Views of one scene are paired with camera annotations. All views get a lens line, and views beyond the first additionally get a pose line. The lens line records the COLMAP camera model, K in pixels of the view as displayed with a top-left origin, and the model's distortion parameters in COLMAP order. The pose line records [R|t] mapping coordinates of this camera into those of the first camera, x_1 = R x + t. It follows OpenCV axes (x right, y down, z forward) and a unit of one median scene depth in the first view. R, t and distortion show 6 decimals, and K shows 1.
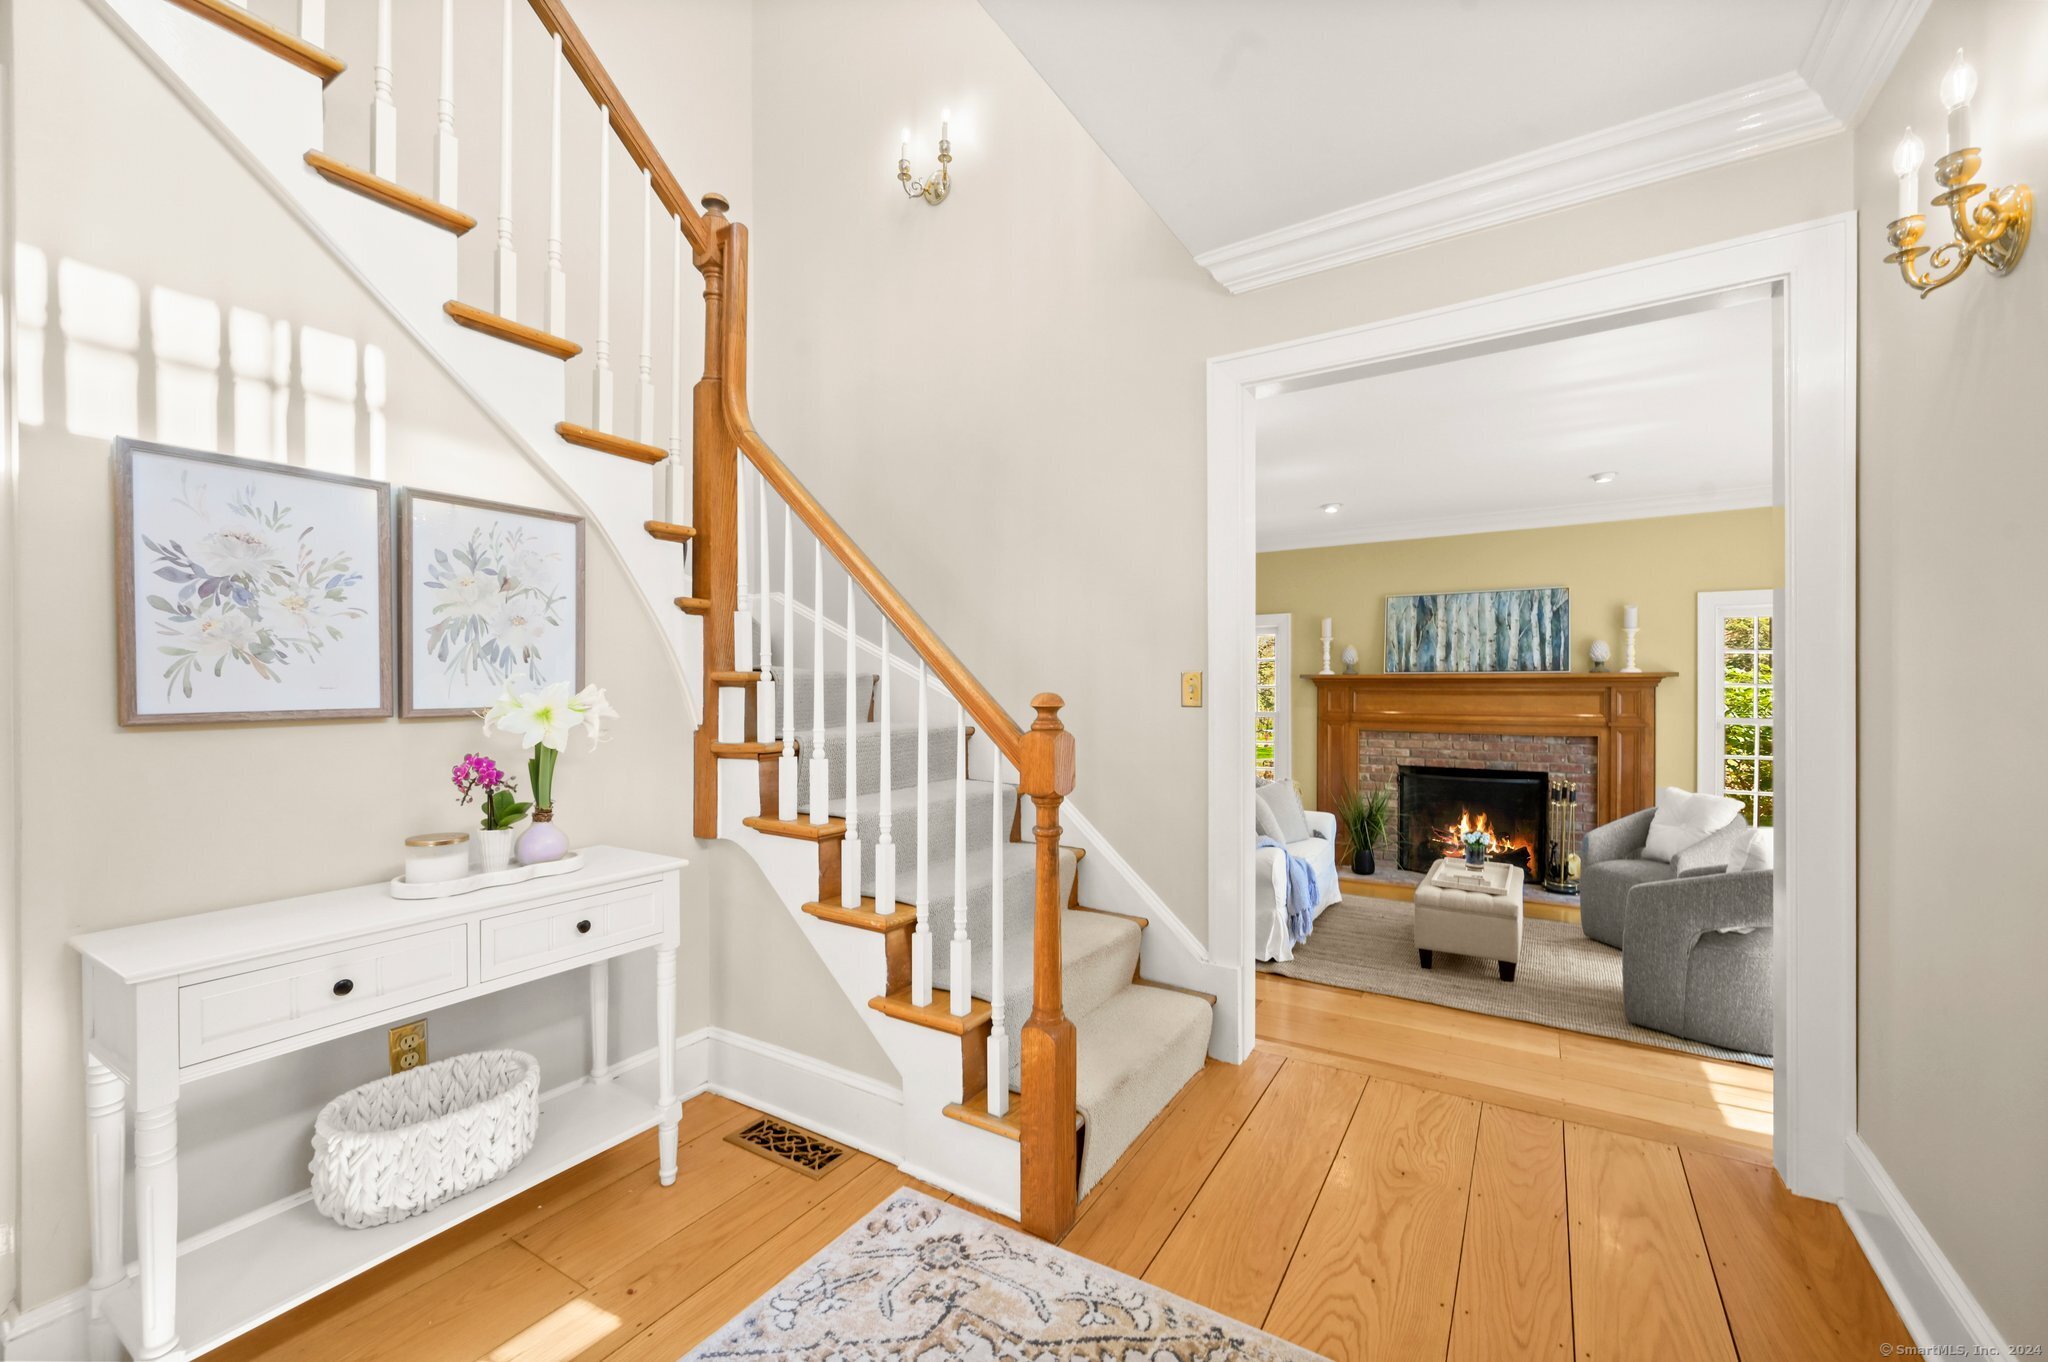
lens RADIAL K [[819.6, 0, 1024.9], [0, 819.6, 689.4], [0, 0, 1]] dist [0.000177, 0.000035]
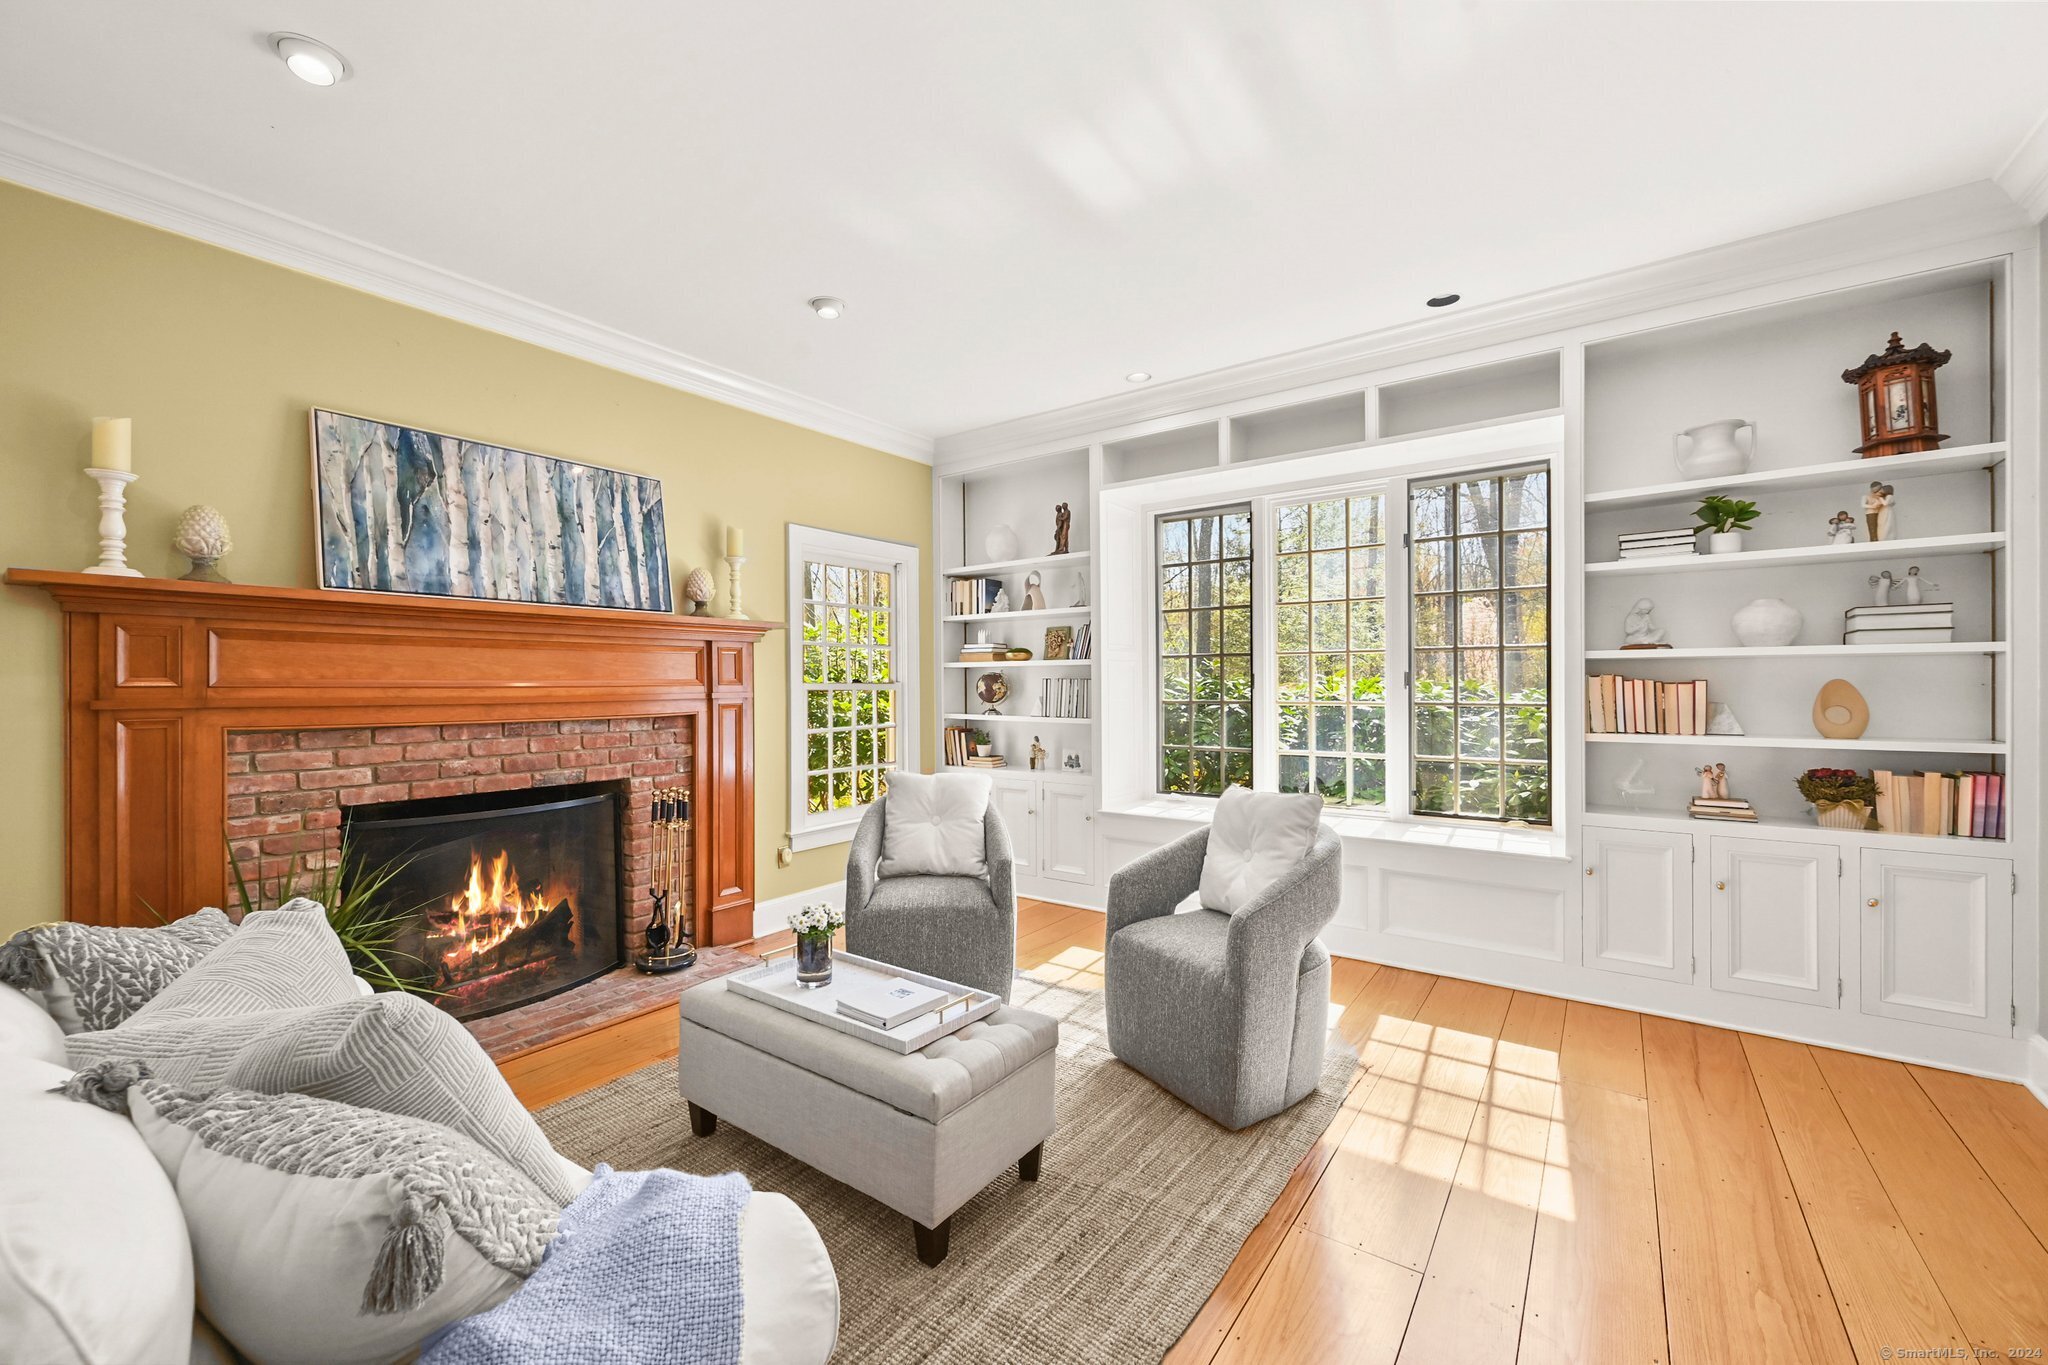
lens RADIAL K [[809.8, 0, 1022.1], [0, 809.8, 688.0], [0, 0, 1]] dist [-0.001932, -0.000044]
pose [[0.069170, -0.004157, 0.997596, 0.058883], [0.011694, 0.999926, 0.003356, 0.034315], [-0.997536, 0.011434, 0.069214, 0.647242]]
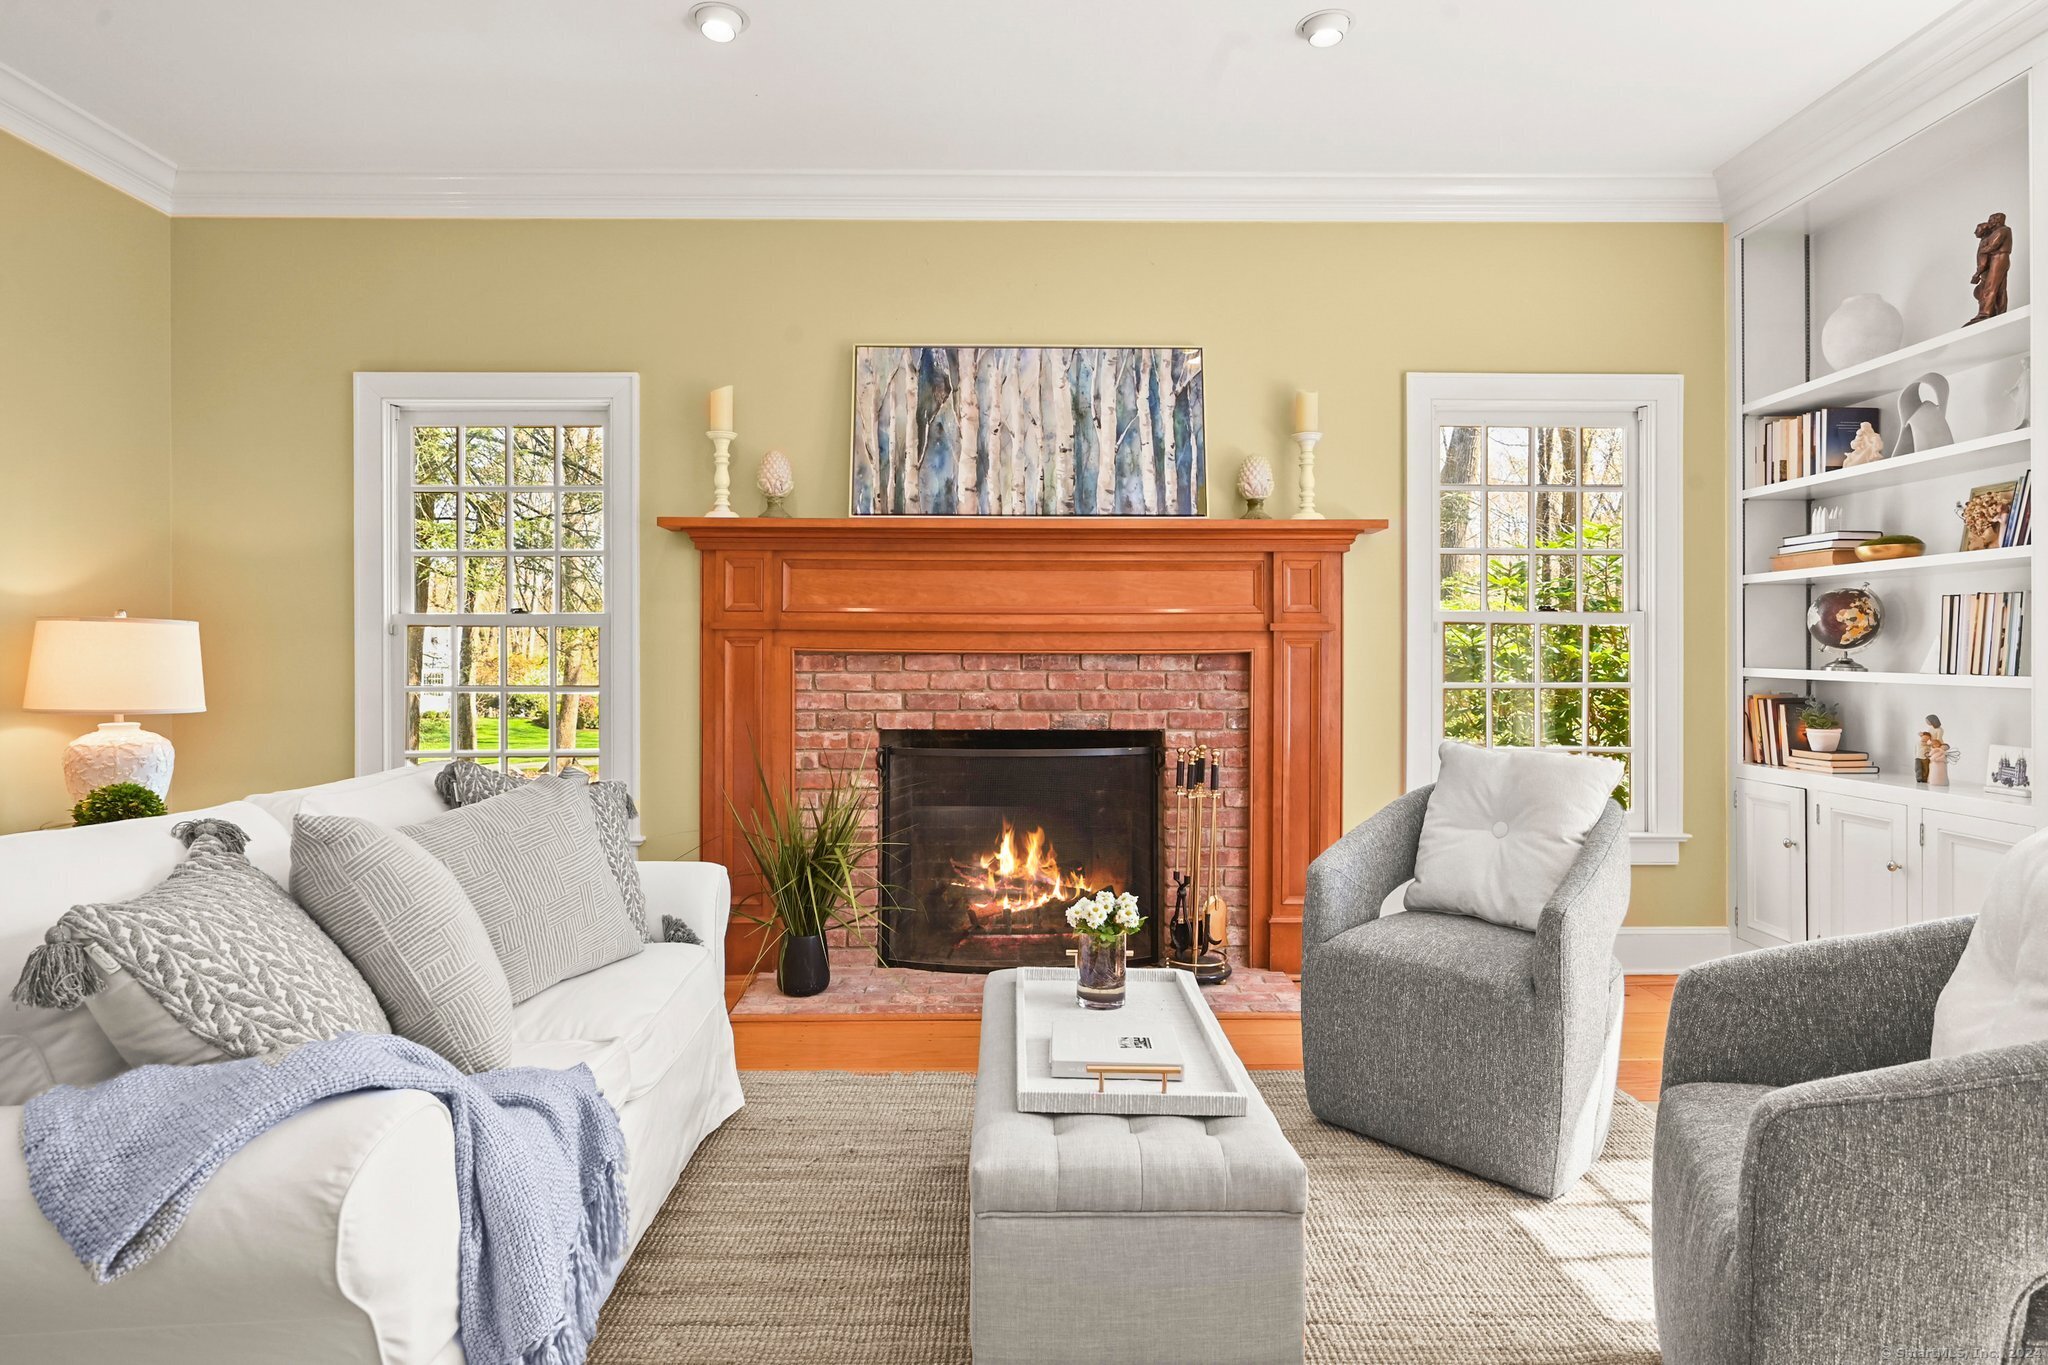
lens RADIAL K [[1112.5, 0, 1019.6], [0, 1112.5, 657.5], [0, 0, 1]] dist [-0.002015, 0.000589]
pose [[0.839401, 0.001588, 0.543510, 0.204059], [0.000871, 0.999991, -0.004267, 0.059101], [-0.543511, 0.004056, 0.839392, 0.480915]]
